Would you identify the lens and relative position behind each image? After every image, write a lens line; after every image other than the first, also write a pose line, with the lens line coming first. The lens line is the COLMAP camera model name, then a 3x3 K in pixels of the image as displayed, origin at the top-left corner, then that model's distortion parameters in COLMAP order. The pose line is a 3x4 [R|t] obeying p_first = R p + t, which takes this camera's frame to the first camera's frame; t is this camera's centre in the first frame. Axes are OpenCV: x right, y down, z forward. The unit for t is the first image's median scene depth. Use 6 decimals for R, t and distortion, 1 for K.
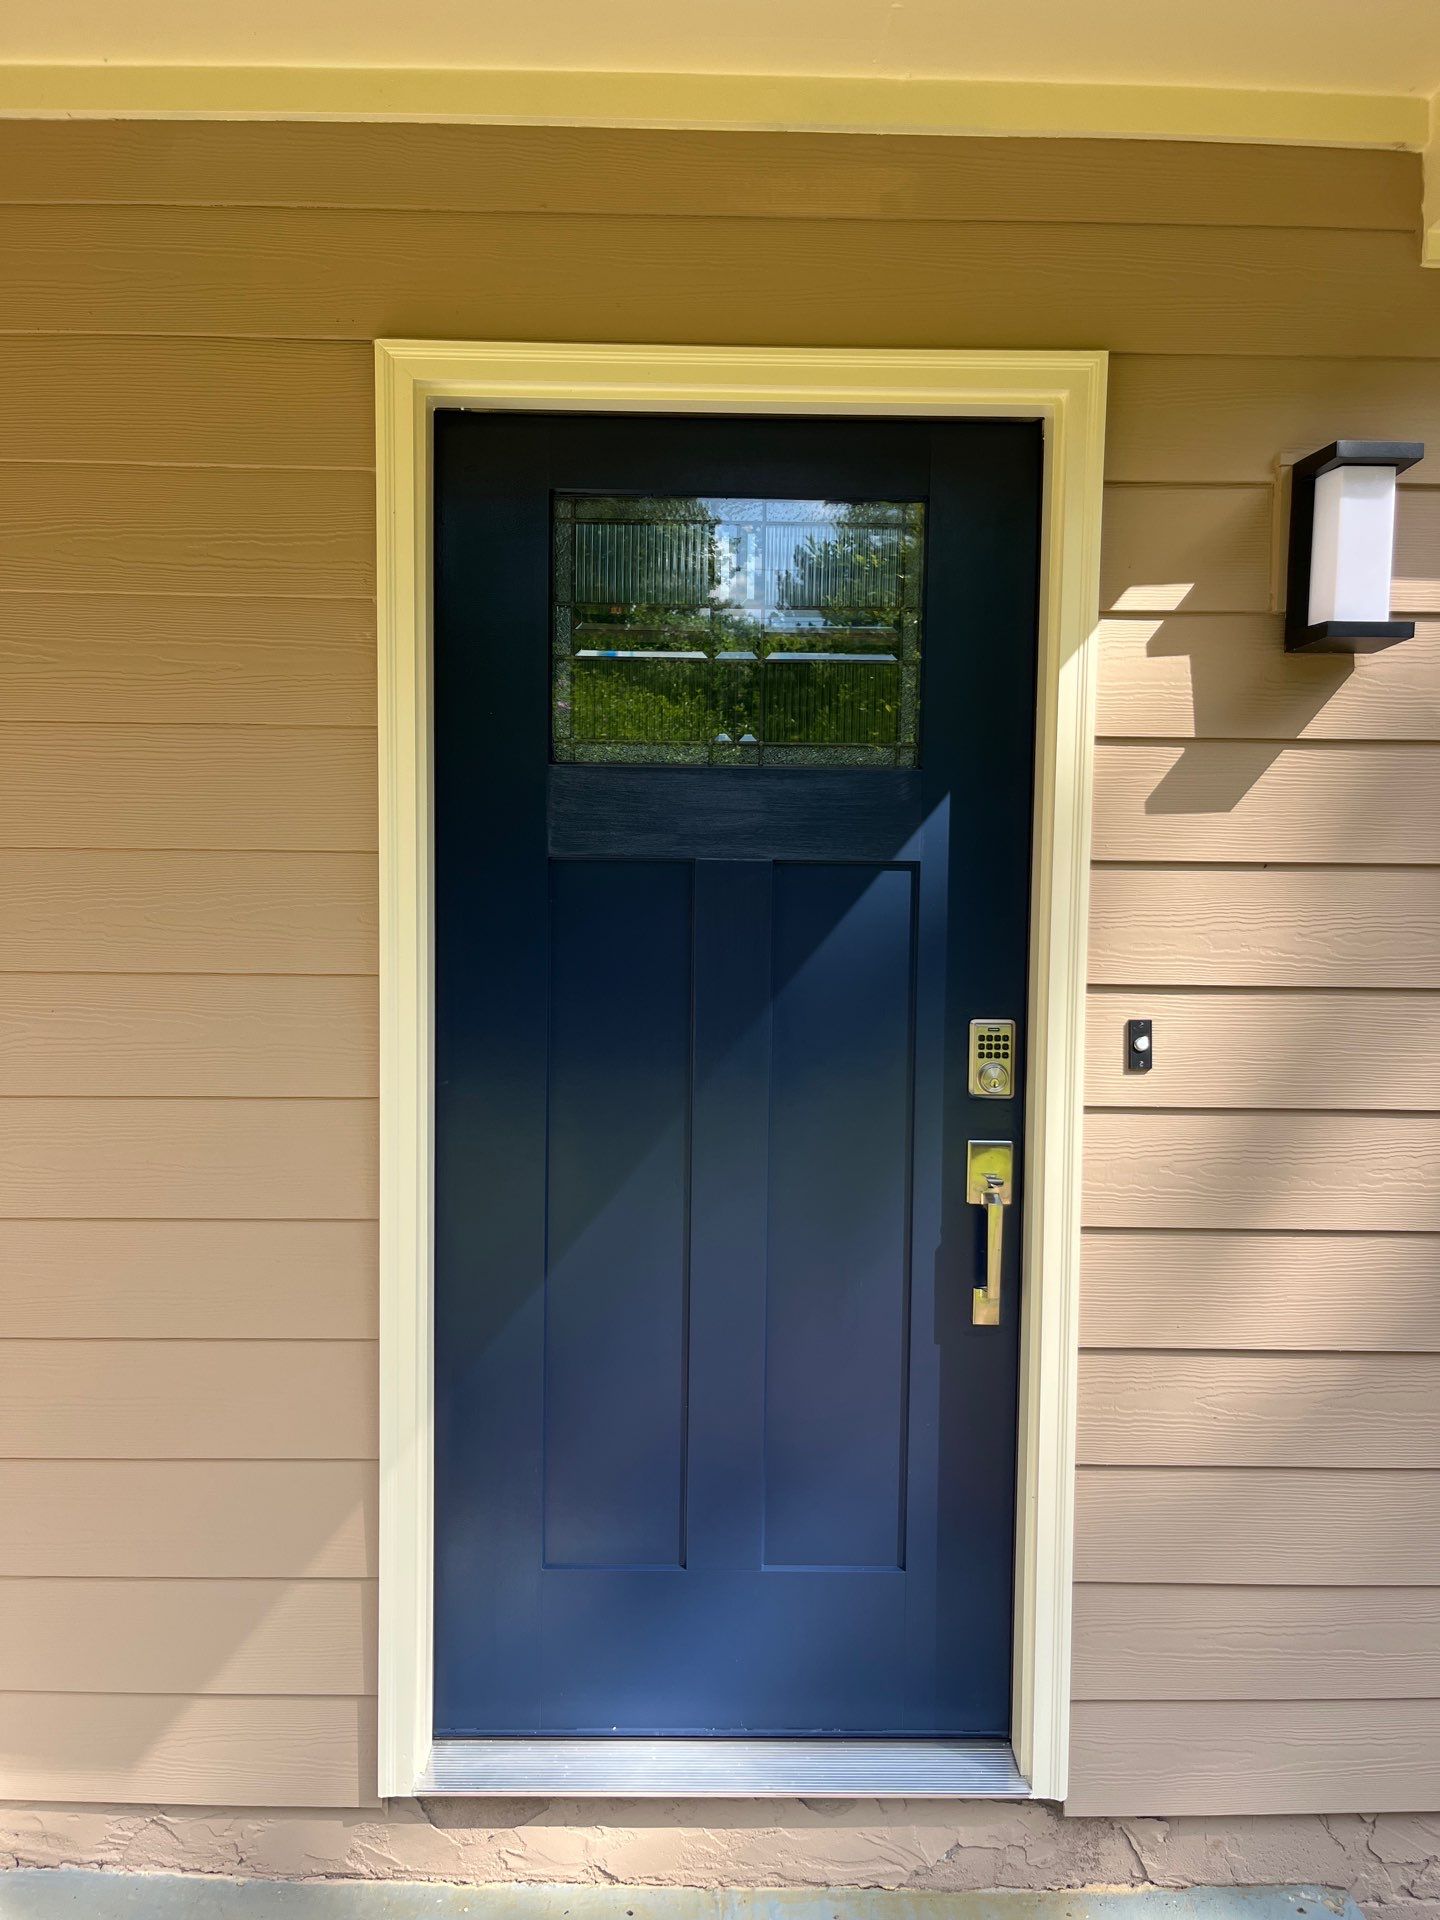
lens RADIAL K [[1442.5, 0, 720.0], [0, 1442.5, 960.0], [0, 0, 1]] dist [0.094658, -0.136894]
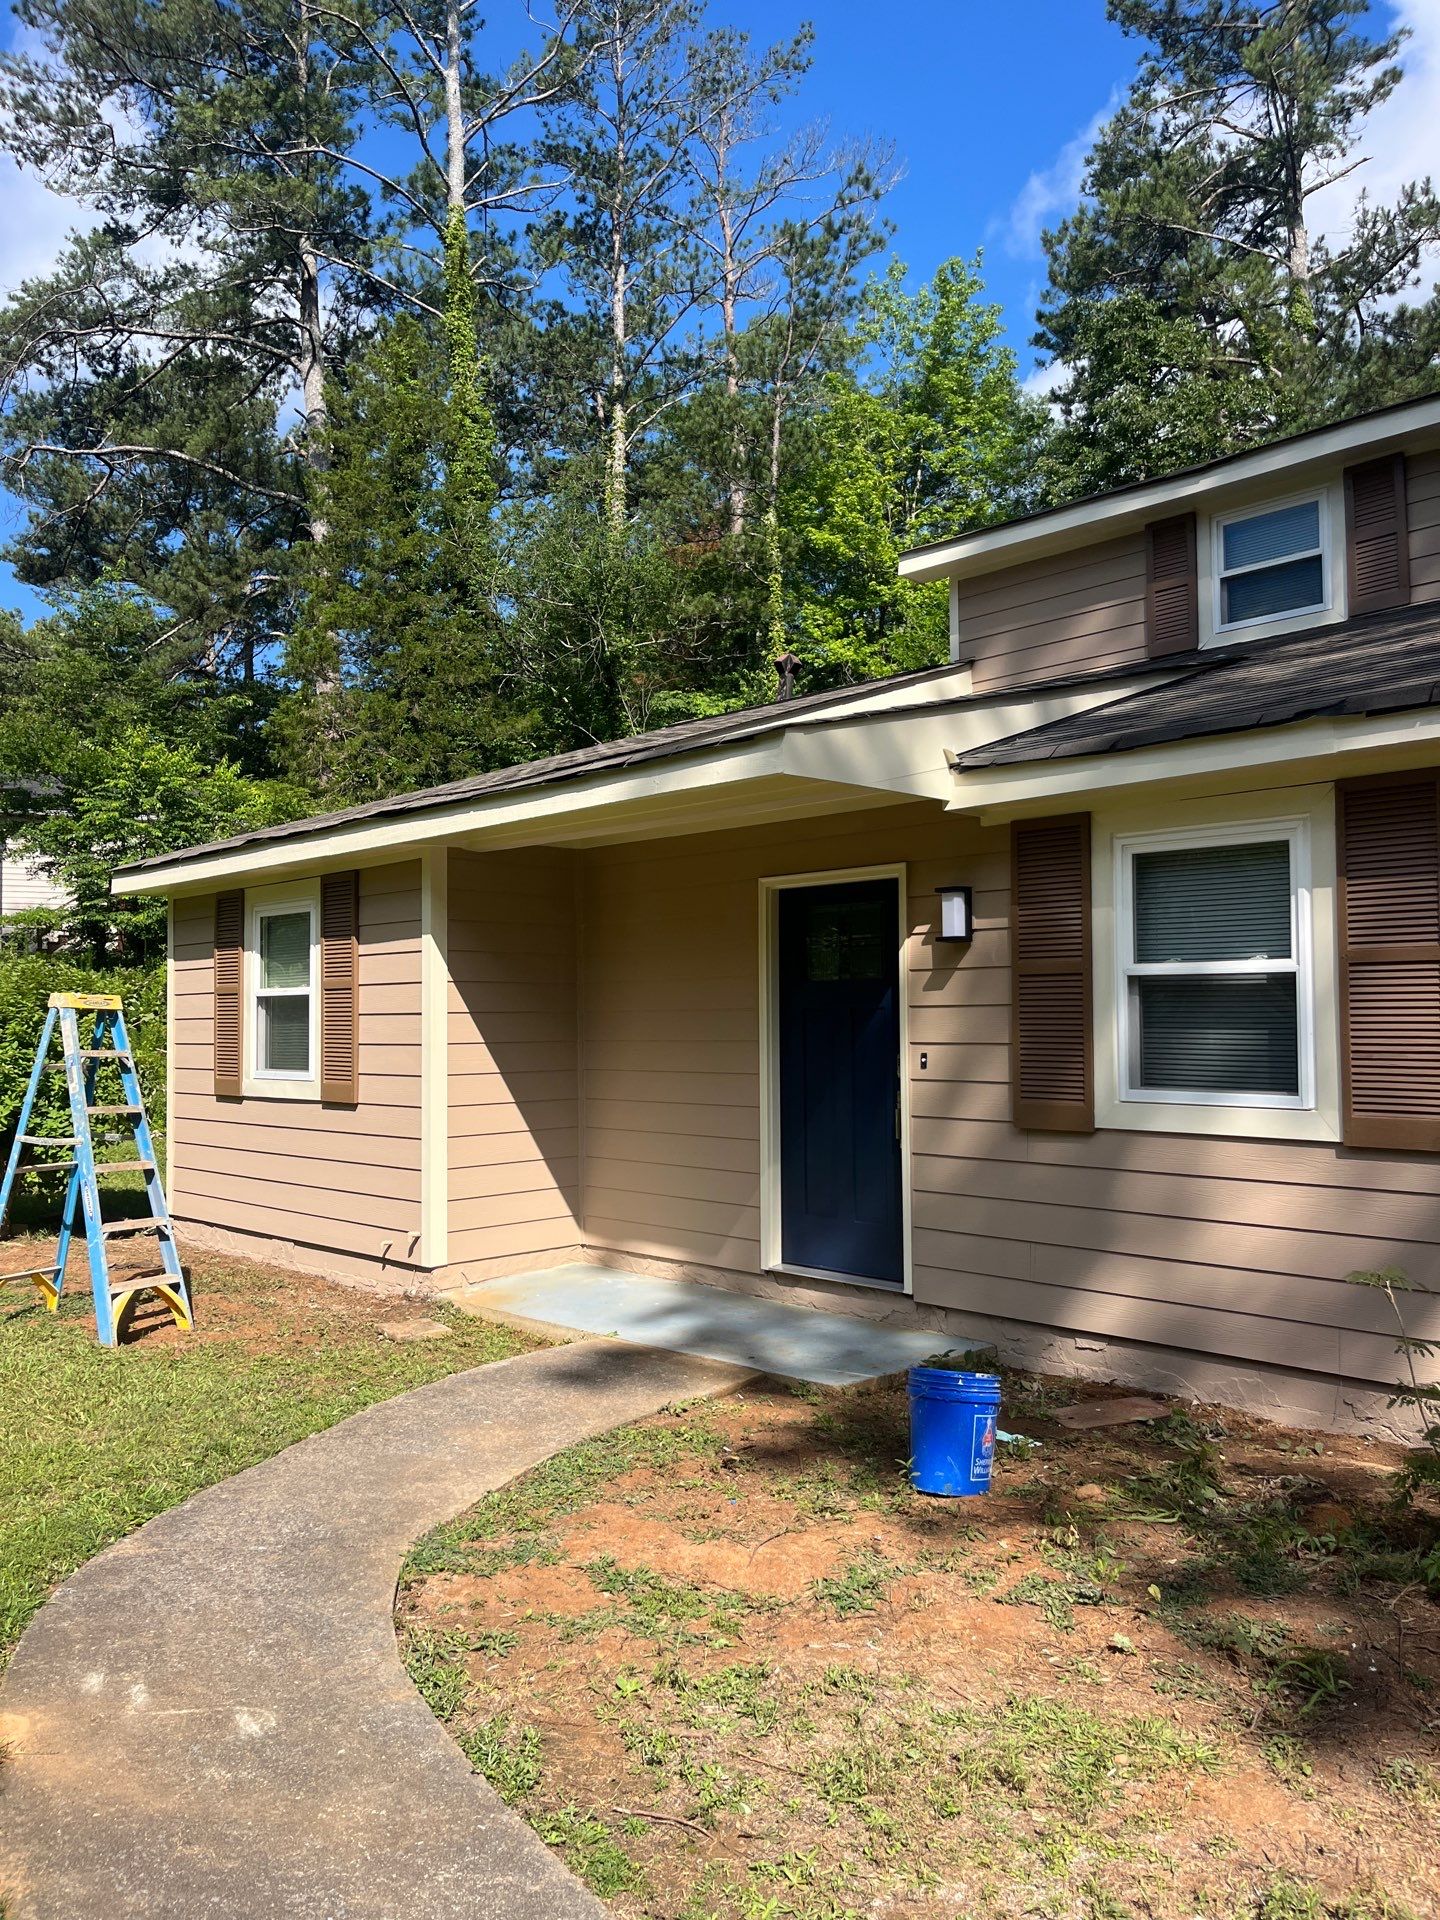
lens RADIAL K [[1454.6, 0, 720.1], [0, 1454.6, 941.2], [0, 0, 1]] dist [0.097127, -0.132489]
pose [[0.684042, -0.058828, -0.727067, 2.417848], [-0.031128, 0.993480, -0.109670, 0.167567], [0.728778, 0.097651, 0.677751, -1.635001]]
